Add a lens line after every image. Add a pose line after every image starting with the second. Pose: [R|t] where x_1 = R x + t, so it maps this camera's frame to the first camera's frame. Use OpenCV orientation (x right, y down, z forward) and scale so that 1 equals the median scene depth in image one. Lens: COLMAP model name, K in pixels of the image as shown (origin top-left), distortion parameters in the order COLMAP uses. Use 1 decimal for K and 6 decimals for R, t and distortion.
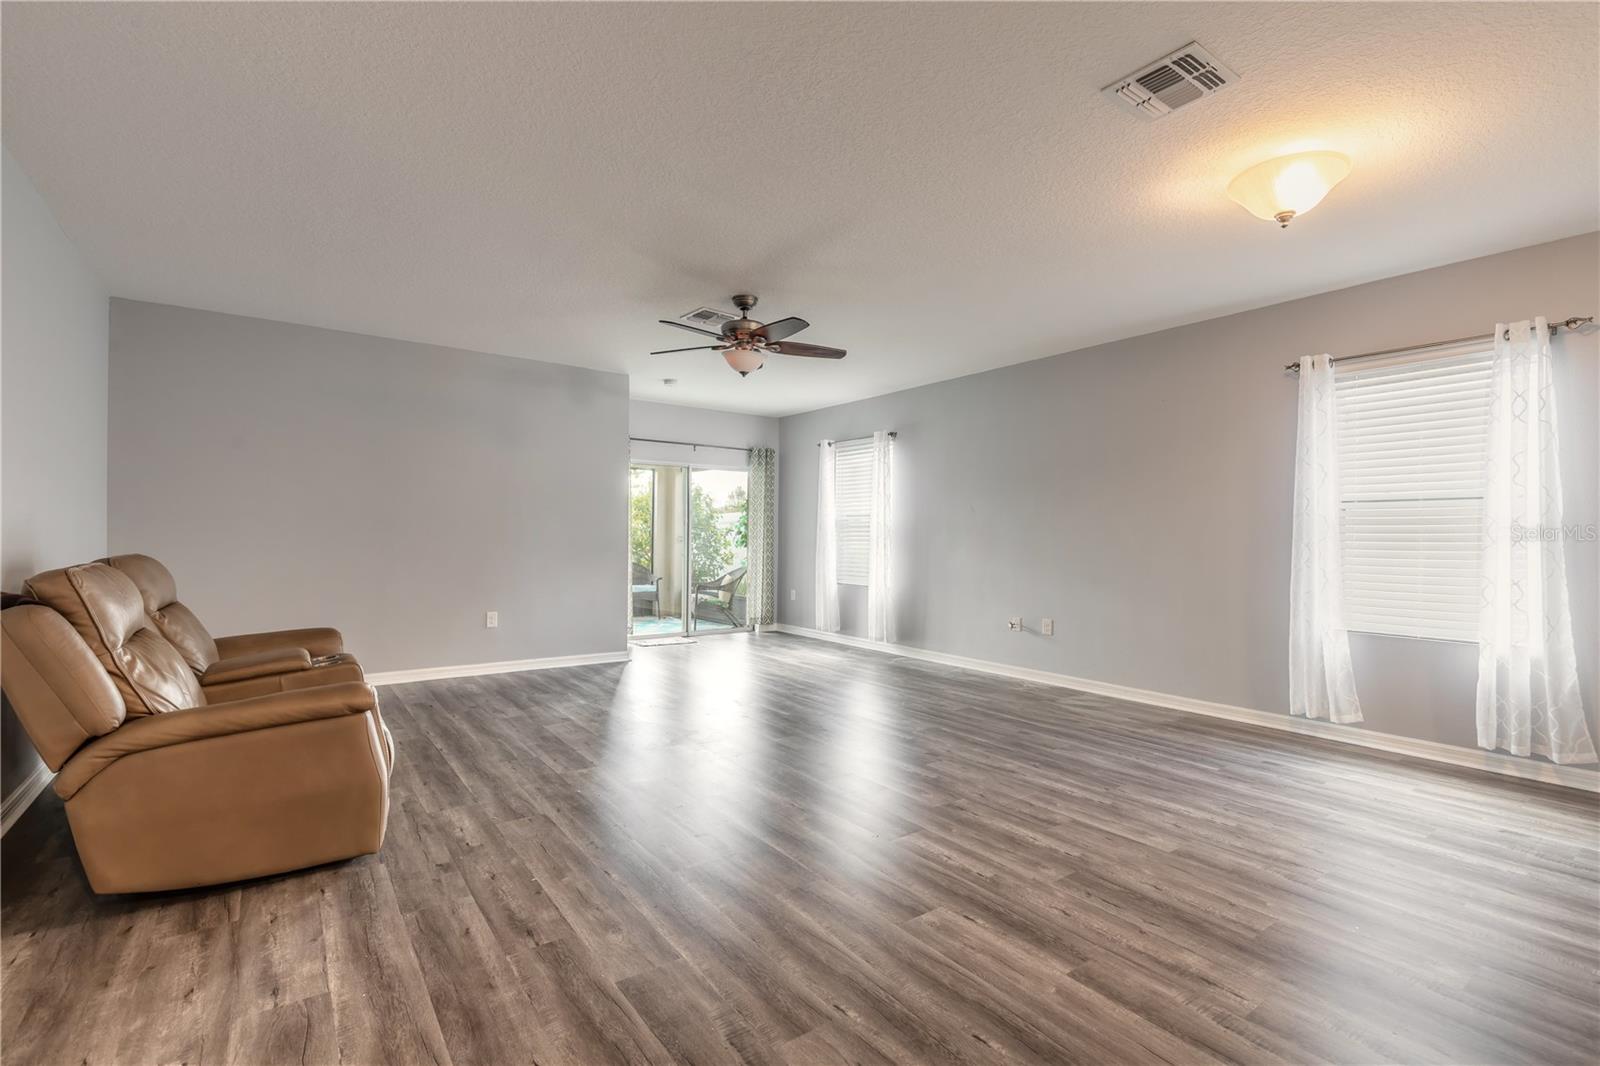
lens RADIAL K [[721.3, 0, 796.5], [0, 721.3, 539.0], [0, 0, 1]] dist [0.005831, -0.000948]
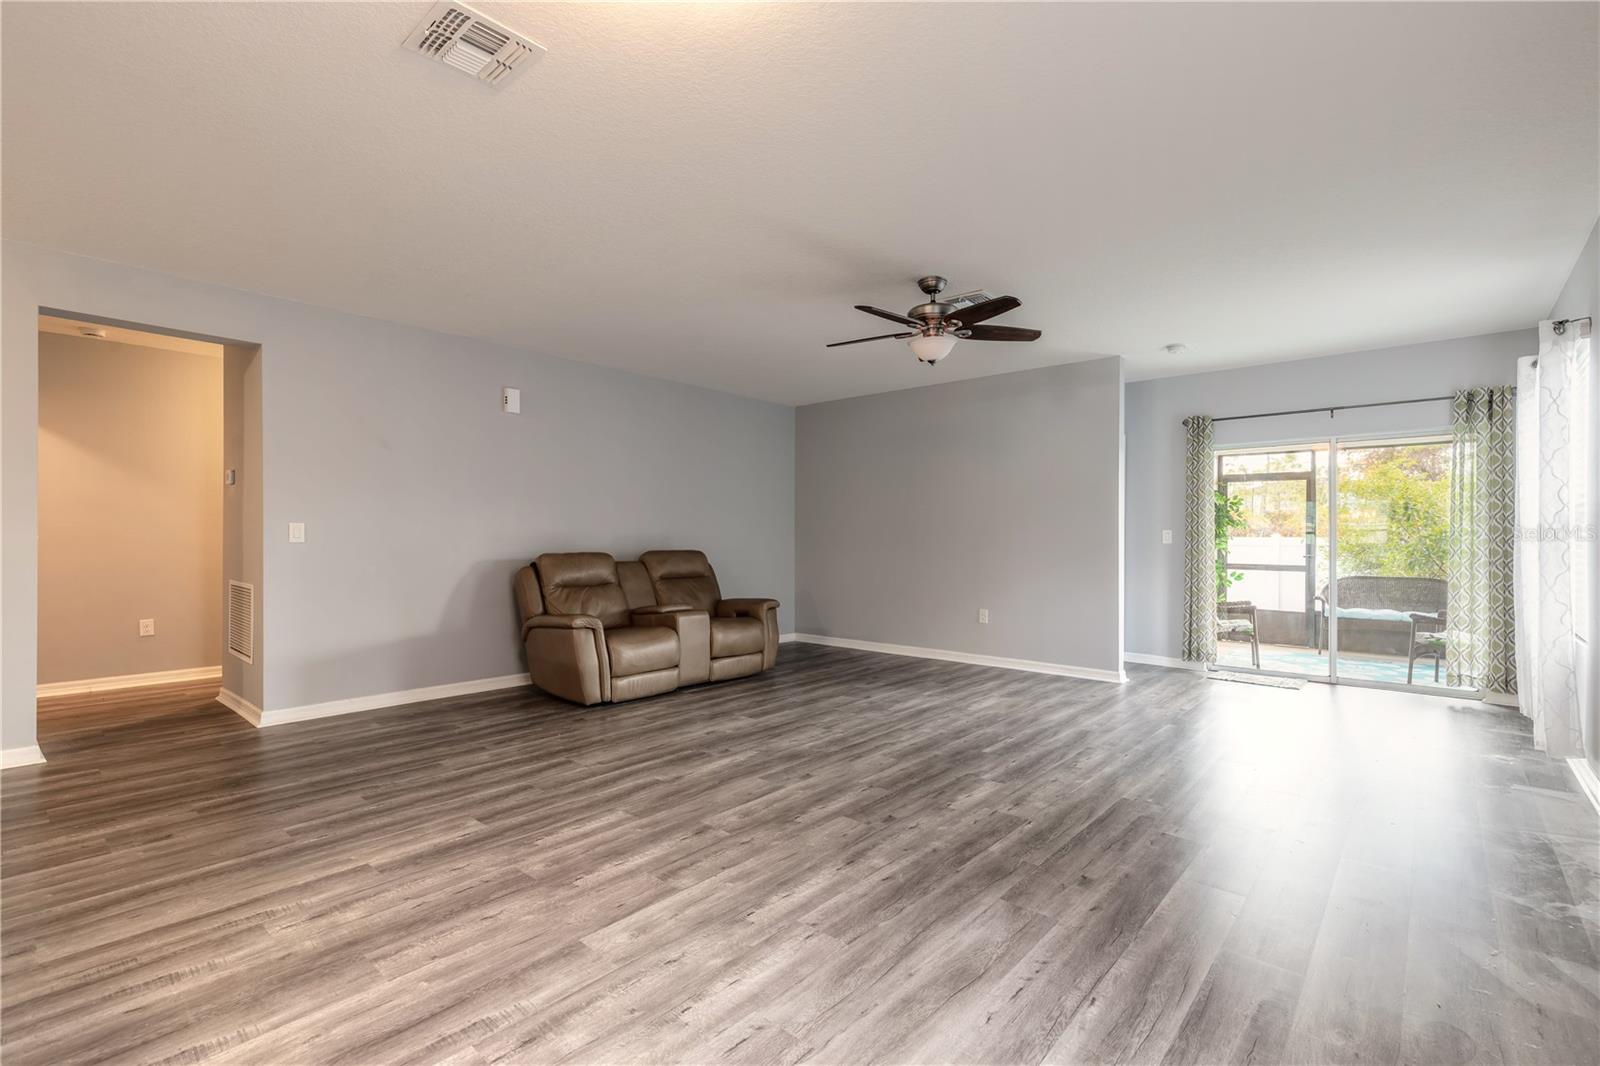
lens RADIAL K [[721.3, 0, 796.5], [0, 721.3, 539.0], [0, 0, 1]] dist [0.005831, -0.000948]
pose [[0.220070, -0.009374, -0.975439, 1.160083], [-0.002619, 0.999945, -0.010200, 0.010213], [0.975481, 0.004800, 0.220033, 0.923982]]
